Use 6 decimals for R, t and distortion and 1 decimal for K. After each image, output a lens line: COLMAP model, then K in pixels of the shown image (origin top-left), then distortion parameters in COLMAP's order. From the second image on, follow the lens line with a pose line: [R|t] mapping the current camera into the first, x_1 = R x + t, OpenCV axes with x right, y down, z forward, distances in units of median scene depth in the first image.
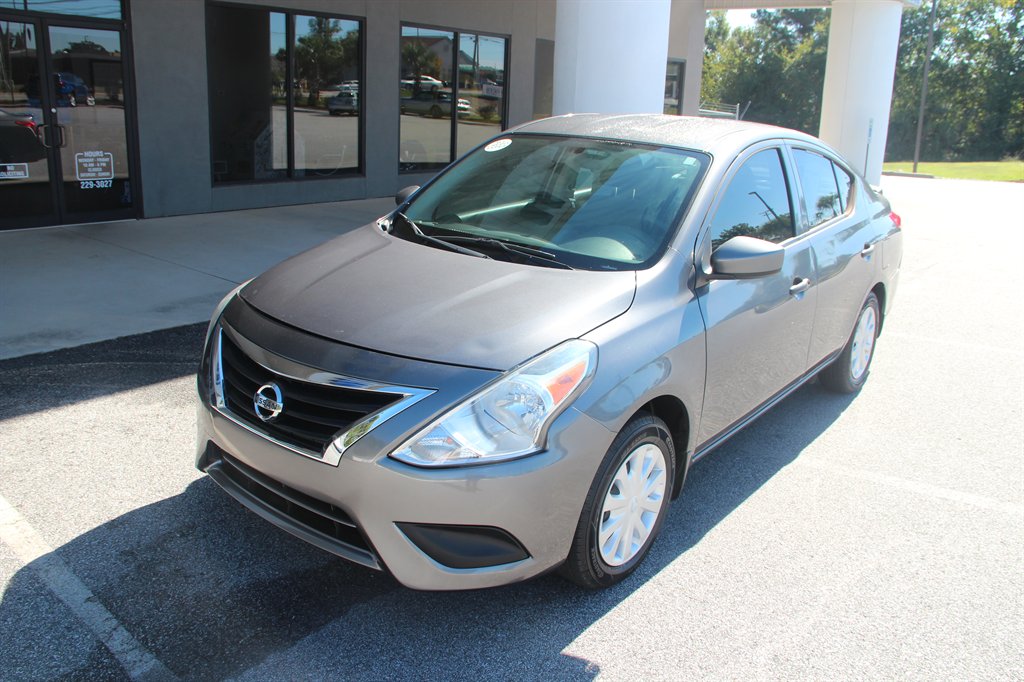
lens RADIAL K [[839.5, 0, 512.0], [0, 839.5, 341.0], [0, 0, 1]] dist [-0.139439, 0.117822]
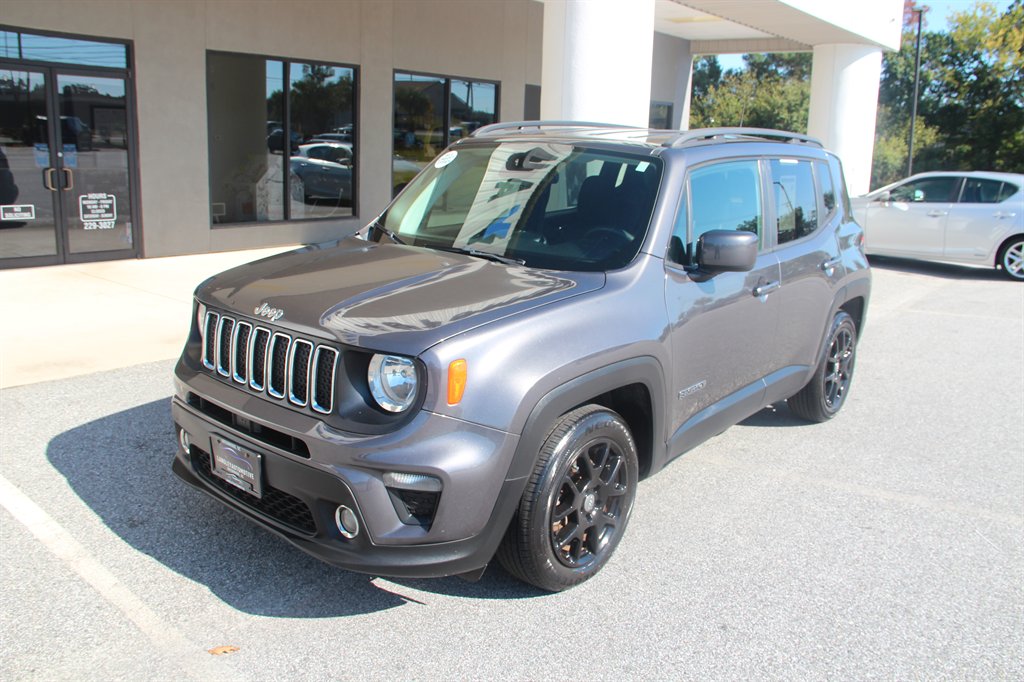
lens RADIAL K [[934.0, 0, 530.1], [0, 934.0, 340.8], [0, 0, 1]] dist [-0.152367, 0.175994]
pose [[0.999858, -0.007521, 0.015086, 0.018498], [0.008558, 0.997517, -0.069902, 0.039423], [-0.014523, 0.070021, 0.997440, -0.150885]]
